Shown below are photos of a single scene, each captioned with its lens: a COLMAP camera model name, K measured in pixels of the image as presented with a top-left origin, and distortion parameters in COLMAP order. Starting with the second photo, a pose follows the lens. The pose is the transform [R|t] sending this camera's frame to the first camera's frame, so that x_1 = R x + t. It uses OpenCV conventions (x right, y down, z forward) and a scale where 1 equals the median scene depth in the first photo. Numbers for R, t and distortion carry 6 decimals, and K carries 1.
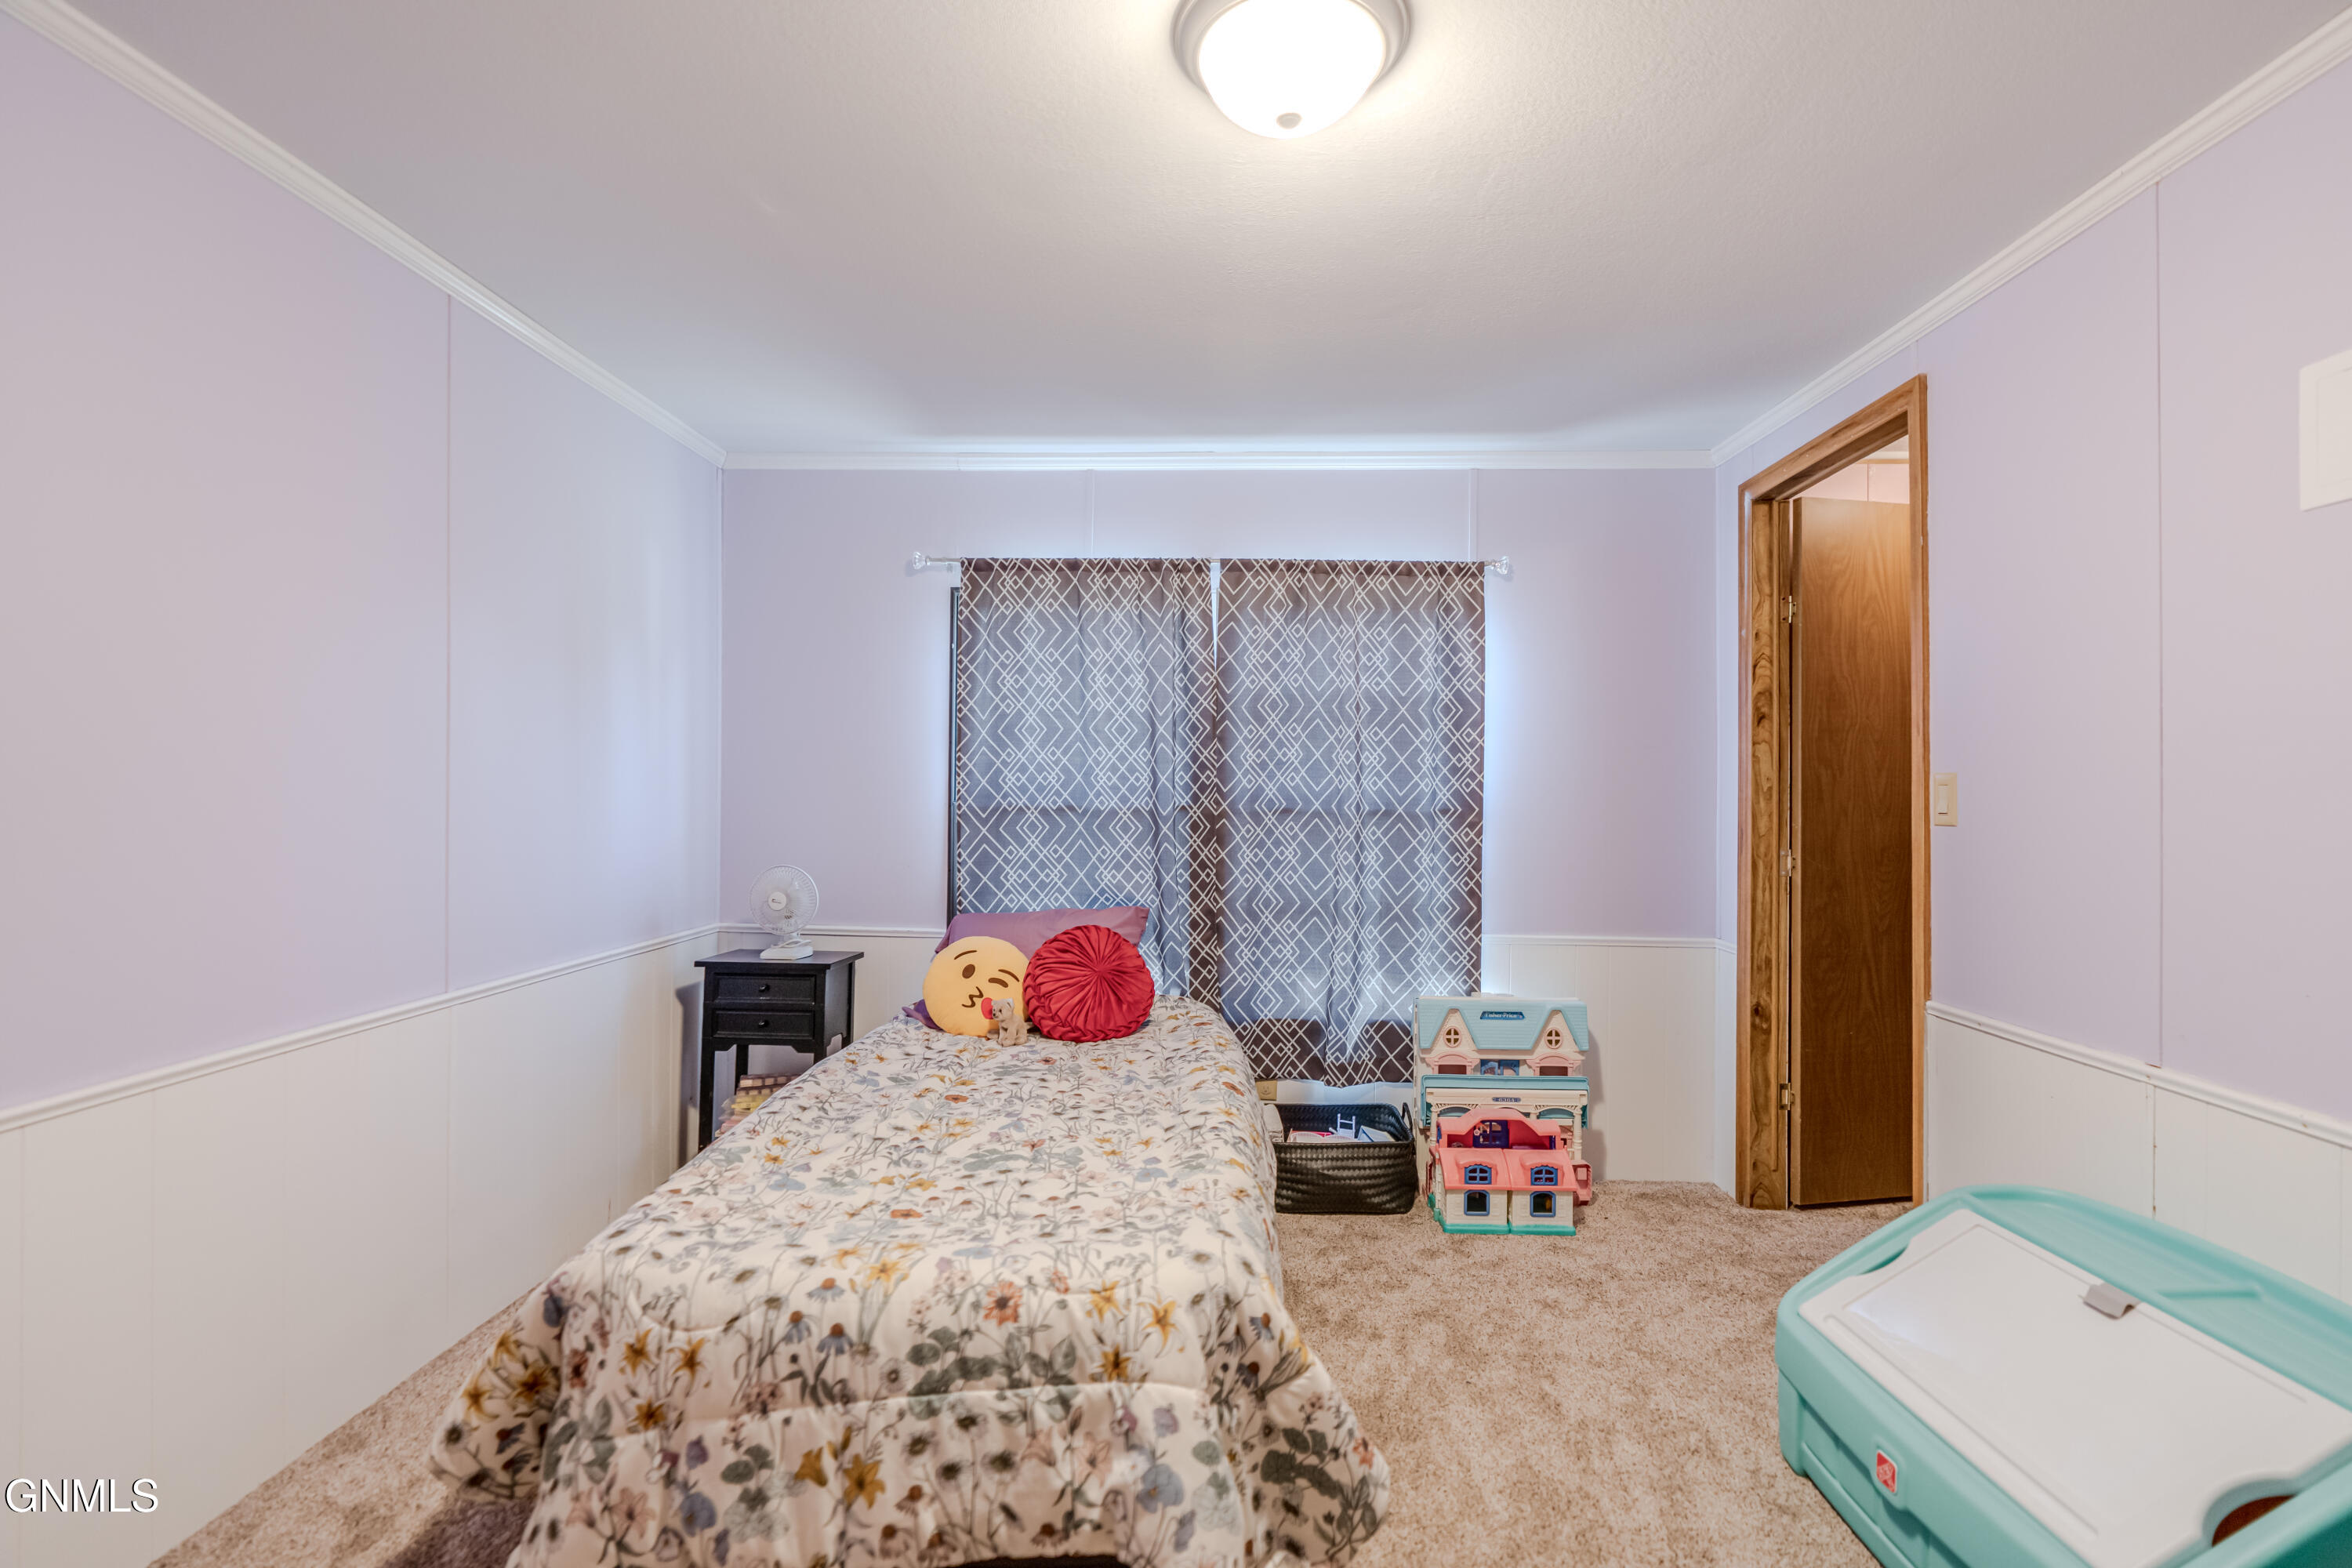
lens RADIAL K [[1074.0, 0, 1171.5], [0, 1074.0, 777.4], [0, 0, 1]] dist [-0.009116, 0.001897]
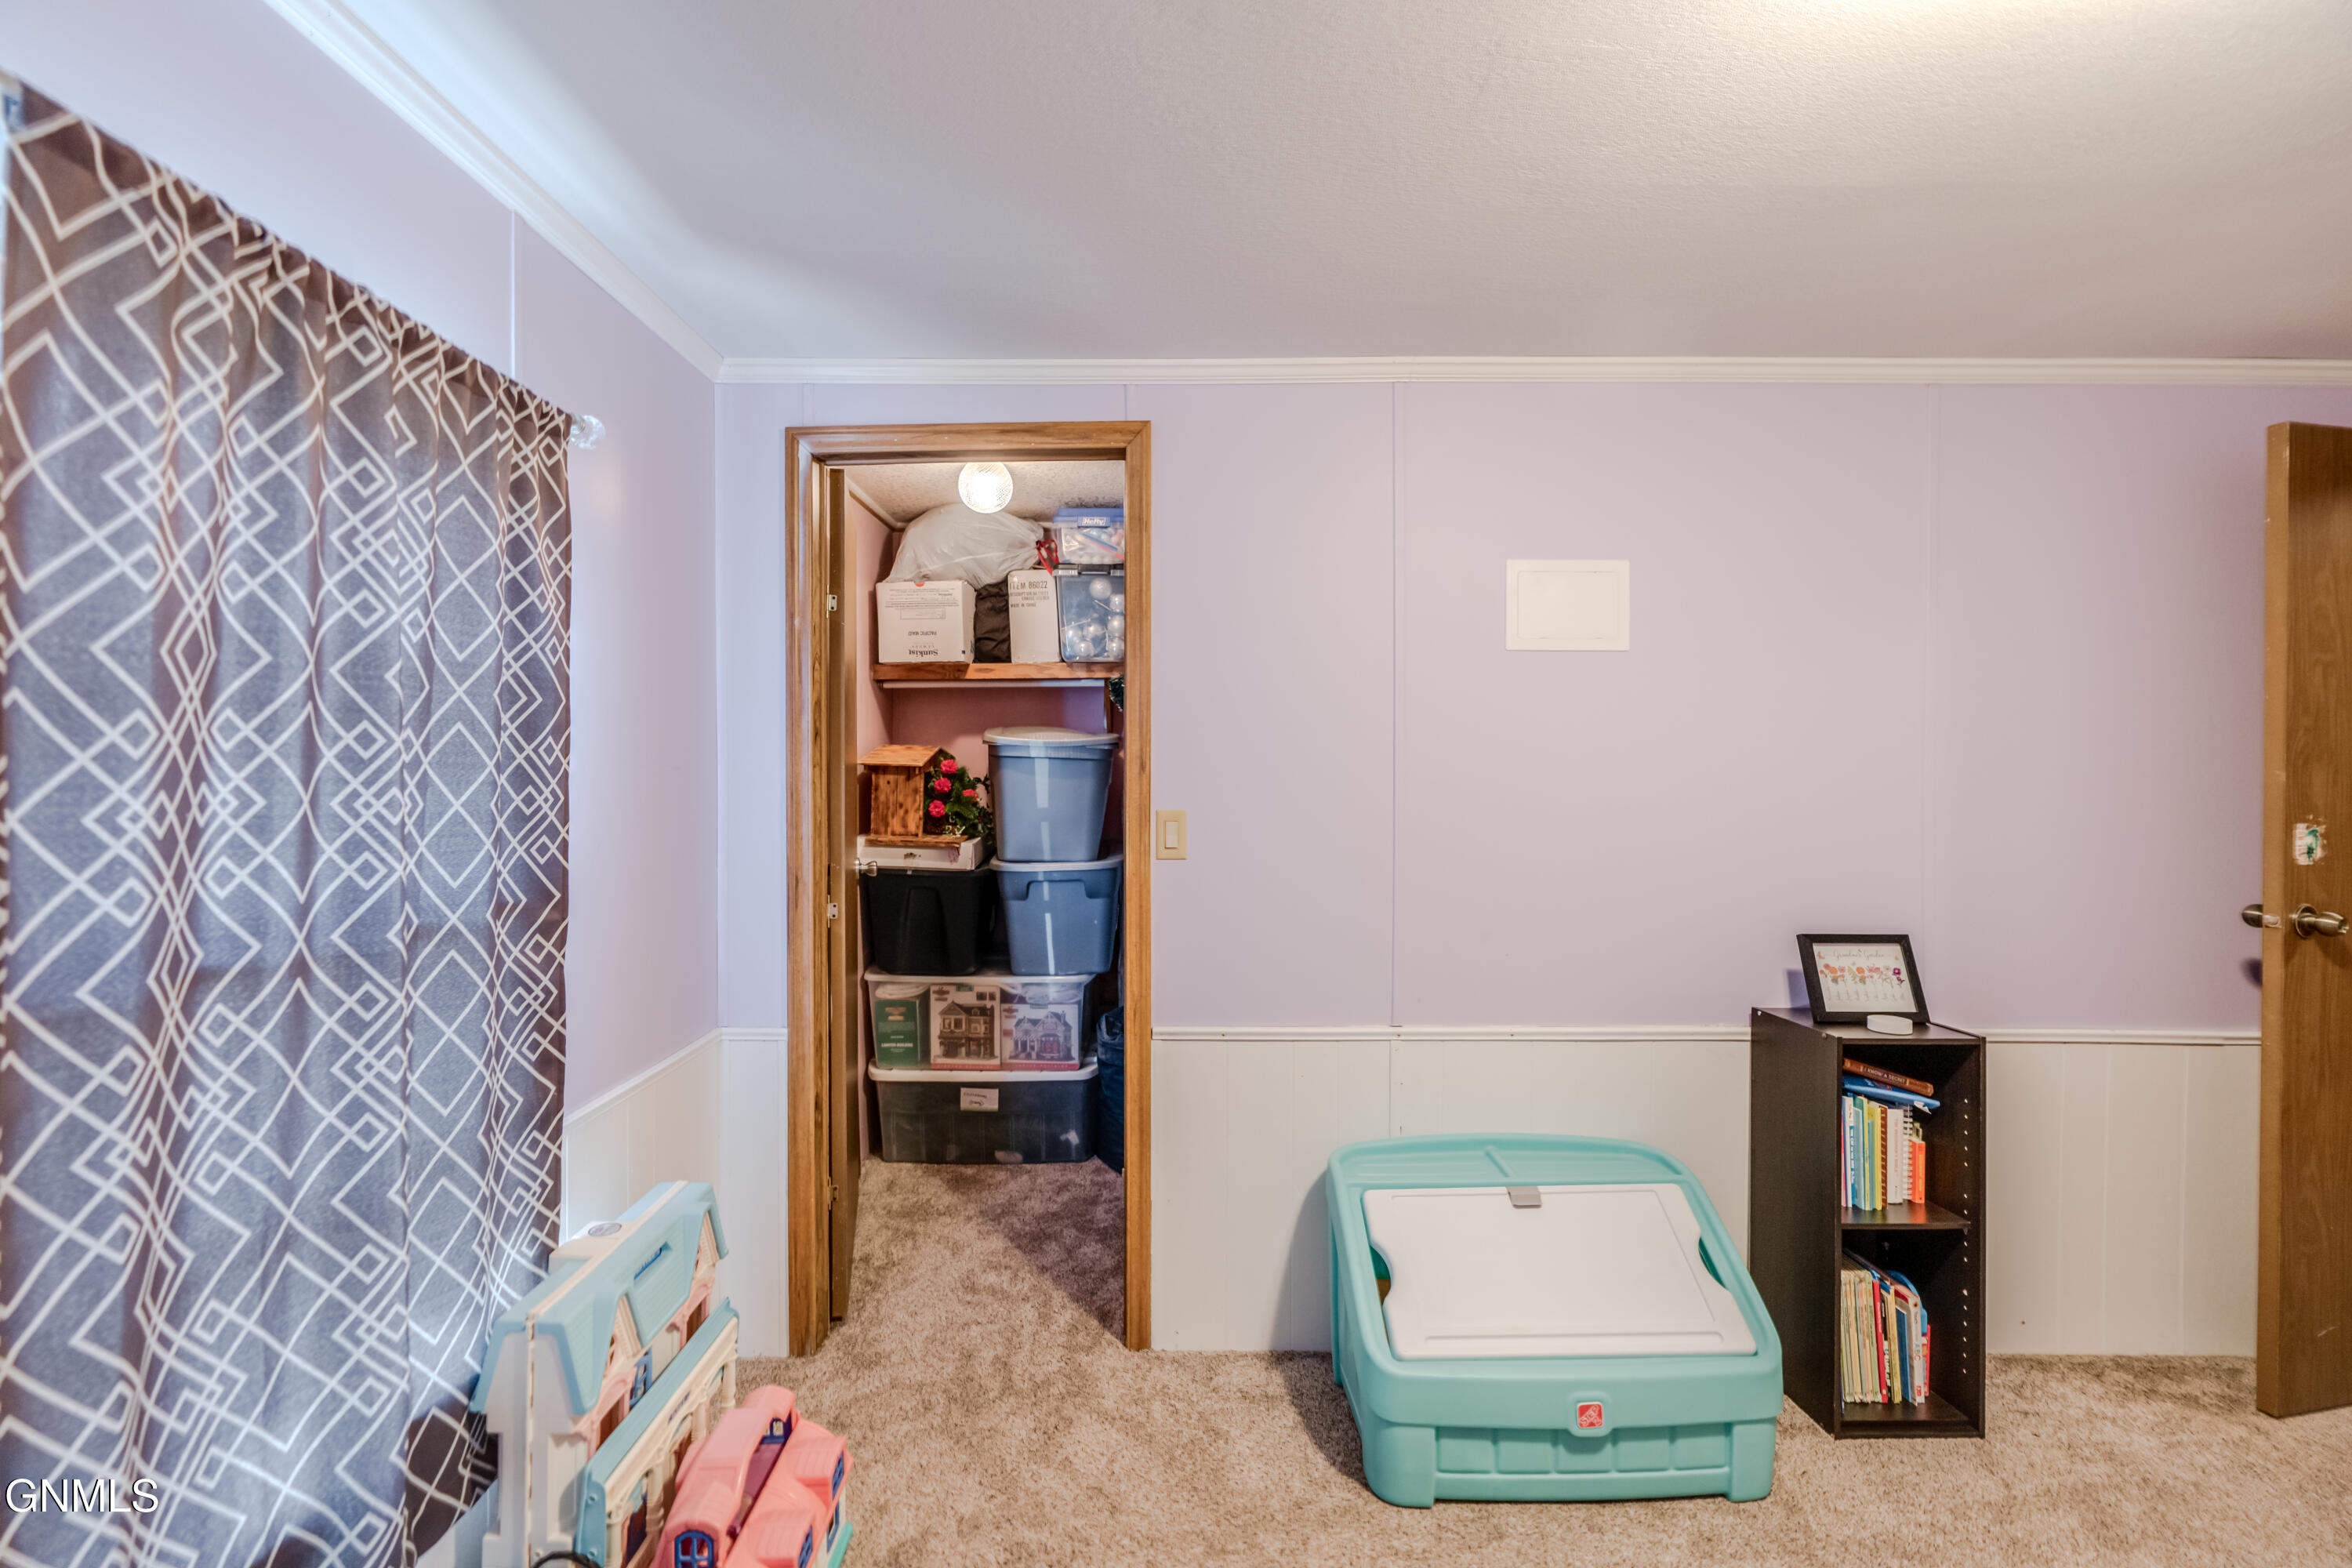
lens RADIAL K [[1074.0, 0, 1169.6], [0, 1074.0, 772.4], [0, 0, 1]] dist [-0.009116, 0.001897]
pose [[-0.046138, -0.016553, 0.998798, -0.248029], [-0.012127, 0.999798, 0.016010, -0.042457], [-0.998861, -0.011374, -0.046330, 0.765938]]
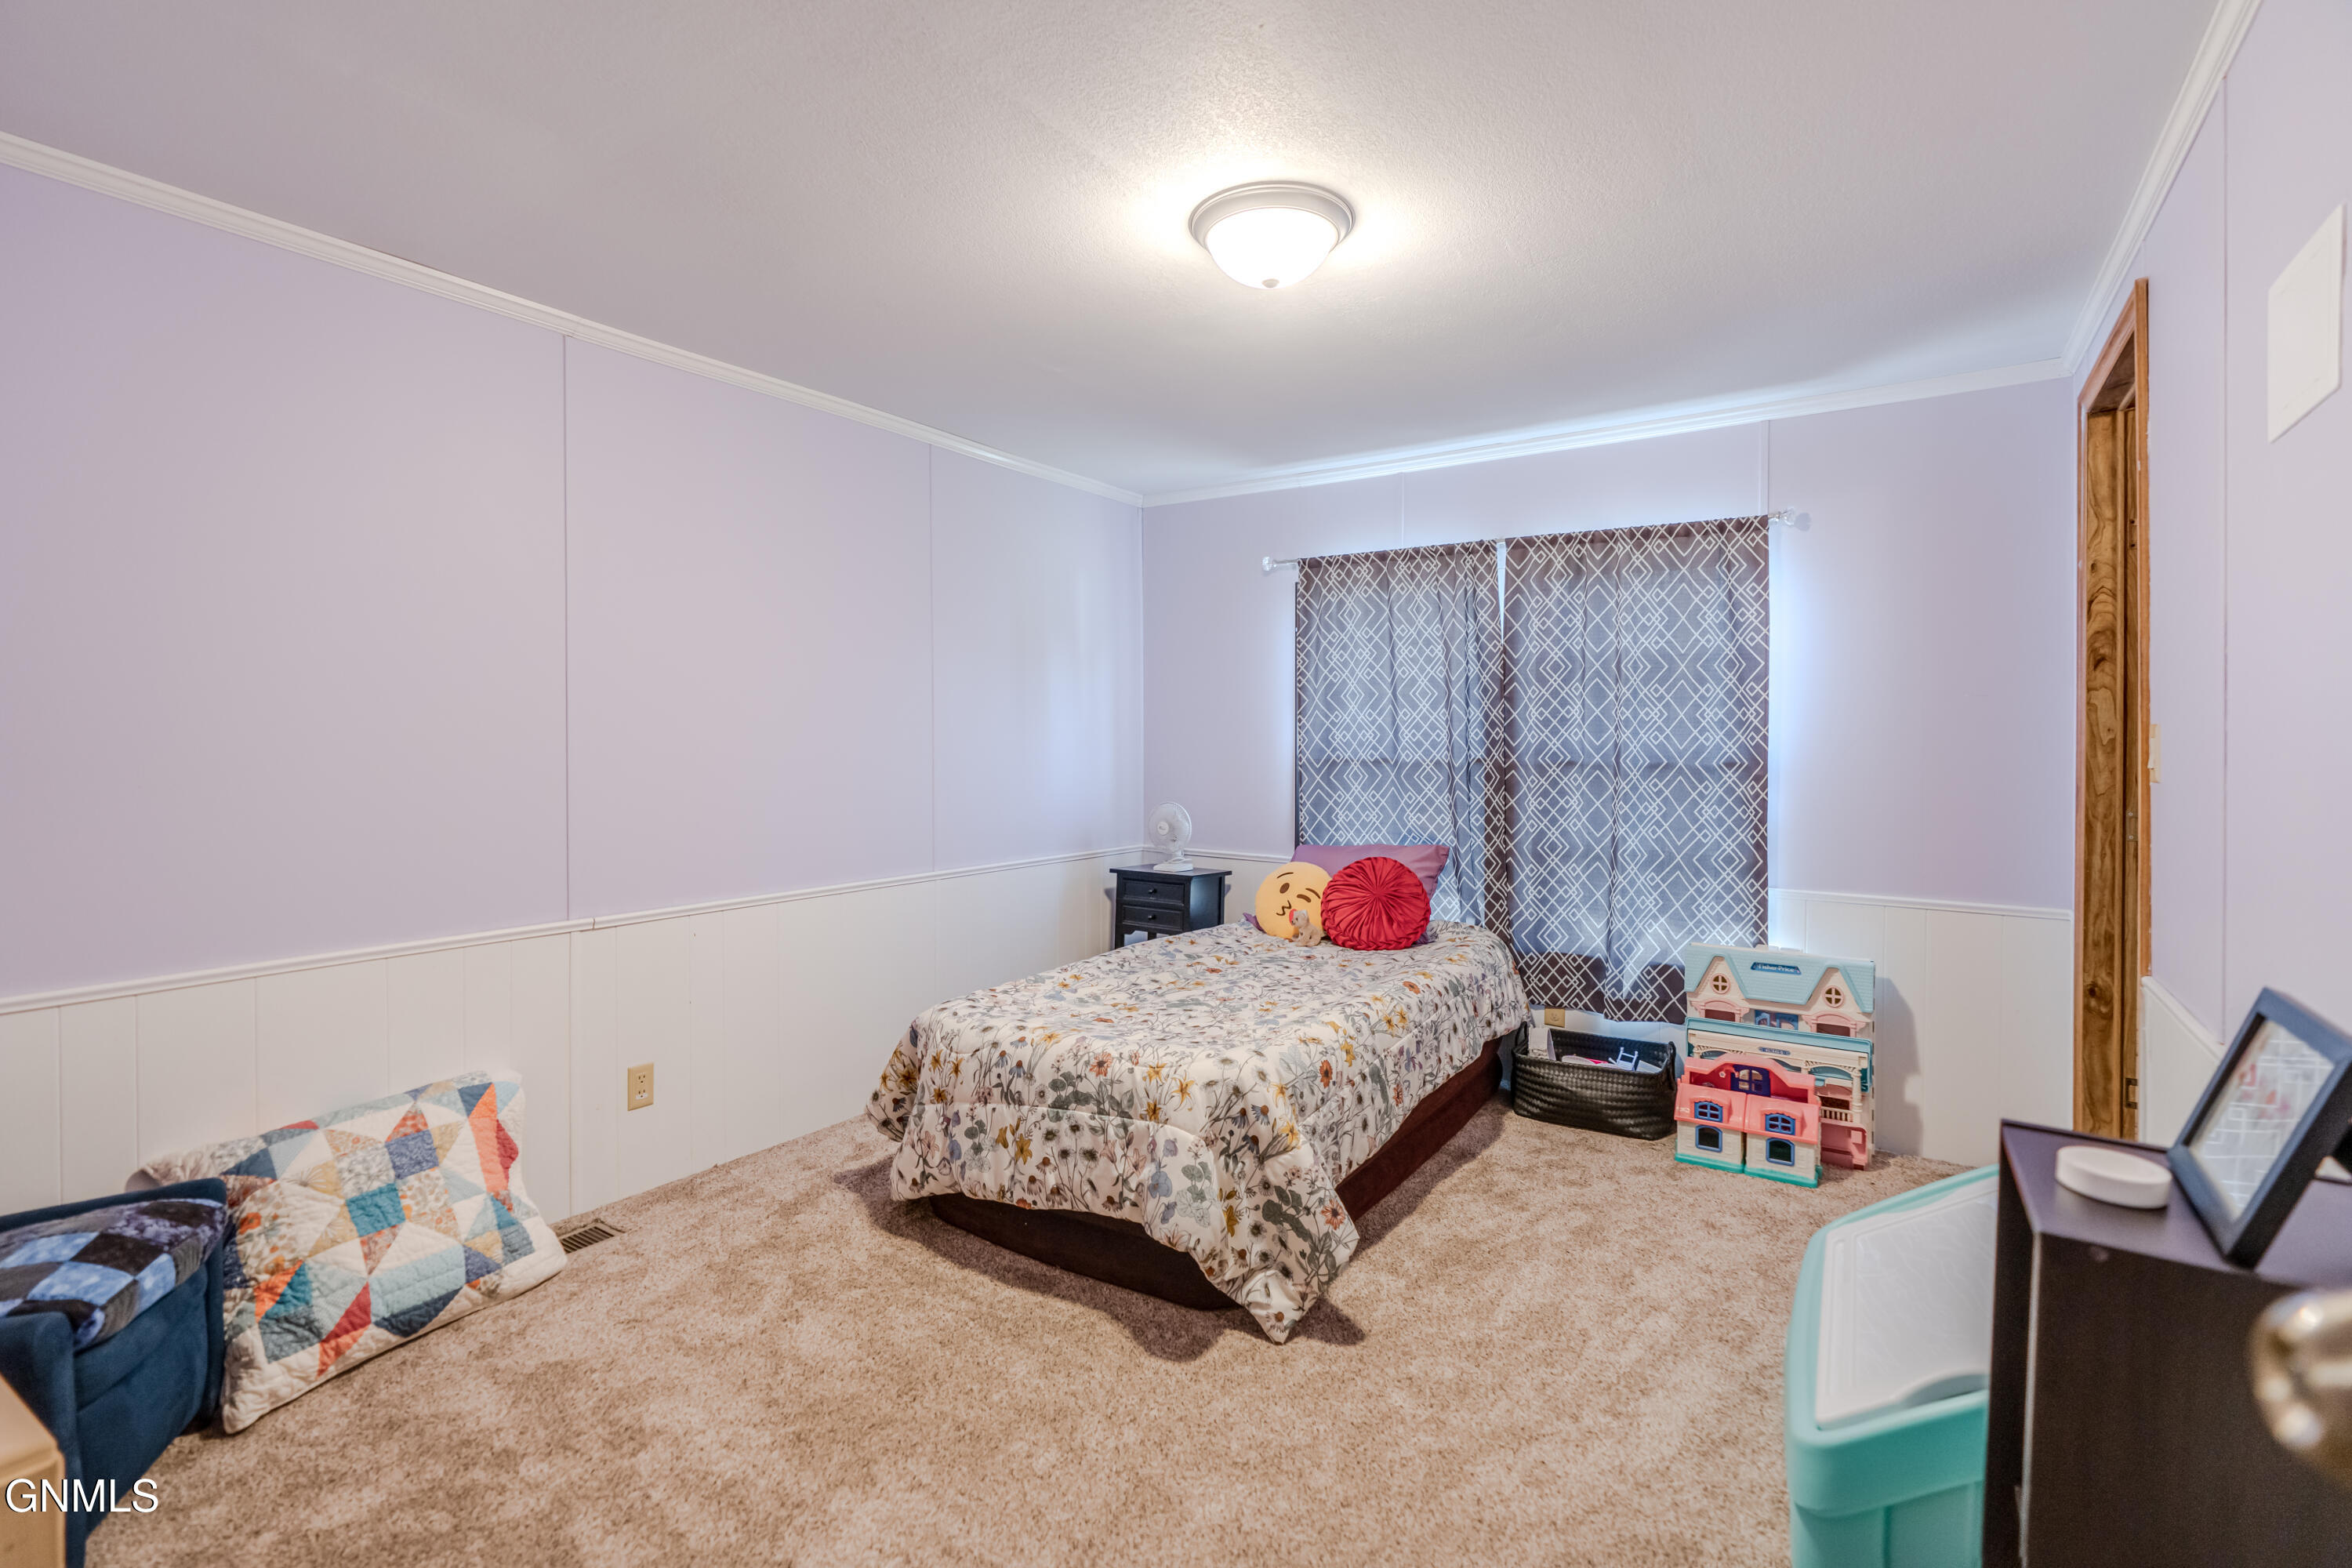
lens RADIAL K [[1074.0, 0, 1180.8], [0, 1074.0, 745.5], [0, 0, 1]] dist [-0.009116, 0.001897]
pose [[0.851168, -0.004222, -0.524877, 0.363497], [0.011852, 0.999867, 0.011176, -0.004258], [0.524760, -0.015734, 0.851105, -0.142580]]
